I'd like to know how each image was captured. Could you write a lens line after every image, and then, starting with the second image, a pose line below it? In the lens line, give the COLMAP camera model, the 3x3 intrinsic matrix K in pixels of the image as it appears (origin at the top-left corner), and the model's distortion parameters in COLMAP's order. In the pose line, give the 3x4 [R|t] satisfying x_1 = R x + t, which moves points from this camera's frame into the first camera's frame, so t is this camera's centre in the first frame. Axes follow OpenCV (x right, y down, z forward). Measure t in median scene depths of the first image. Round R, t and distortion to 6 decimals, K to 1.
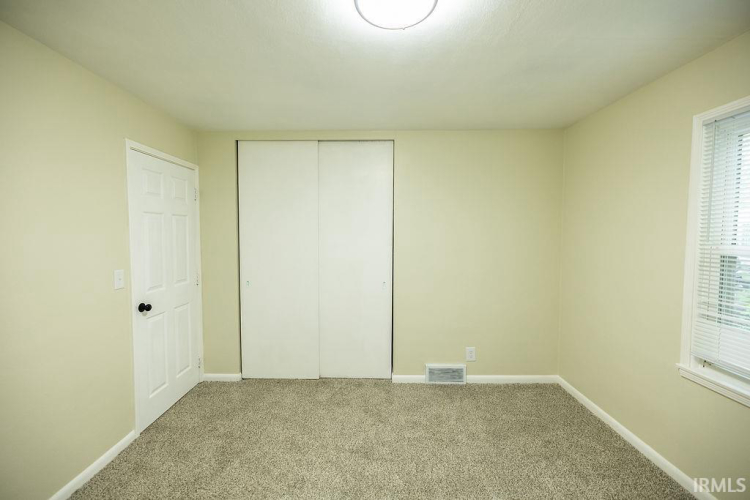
lens RADIAL K [[314.4, 0, 374.6], [0, 314.4, 247.4], [0, 0, 1]] dist [0.000480, -0.000500]
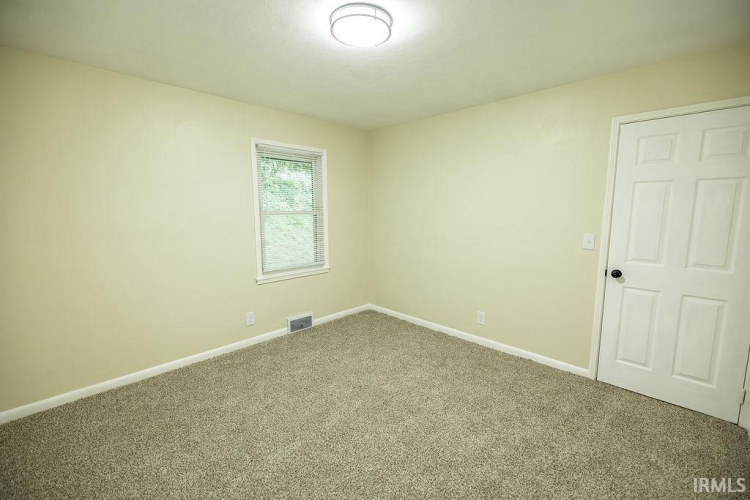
lens RADIAL K [[314.6, 0, 374.1], [0, 314.6, 249.8], [0, 0, 1]] dist [0.001601, 0.000425]
pose [[-0.692237, 0.092233, -0.715752, 0.471828], [-0.037278, 0.985905, 0.163098, -0.026594], [0.720706, 0.139584, -0.679042, 0.894535]]
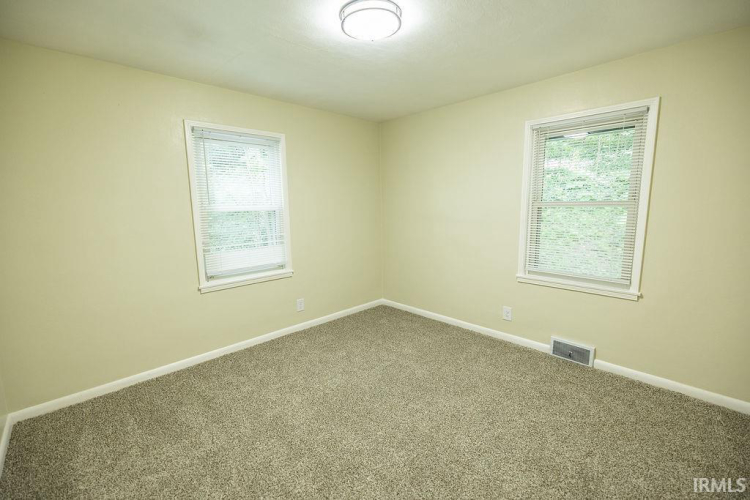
lens RADIAL K [[314.4, 0, 374.6], [0, 314.4, 247.4], [0, 0, 1]] dist [0.000480, -0.000500]
pose [[-0.703757, -0.085610, 0.705263, -0.426260], [0.049326, 0.984429, 0.168718, -0.016801], [-0.708726, 0.153525, -0.688577, 0.888035]]
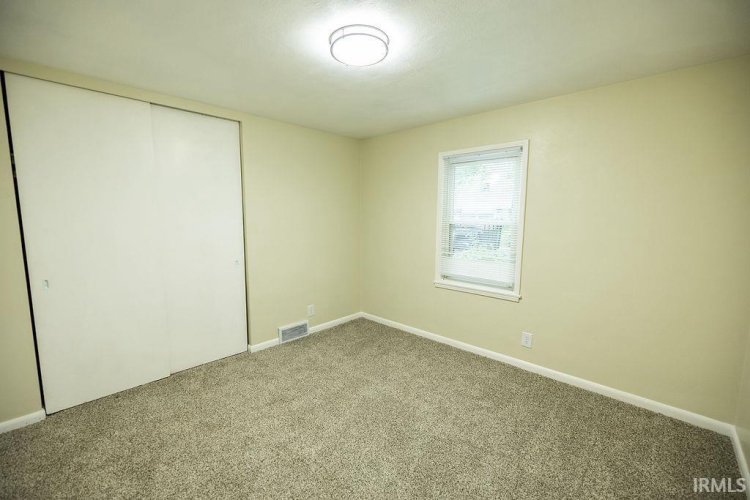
lens RADIAL K [[314.6, 0, 374.1], [0, 314.6, 249.8], [0, 0, 1]] dist [0.001601, 0.000425]
pose [[0.680808, -0.080403, 0.728035, -0.434689], [0.033676, 0.996342, 0.078544, 0.008721], [-0.731687, -0.028956, 0.681025, -0.031521]]
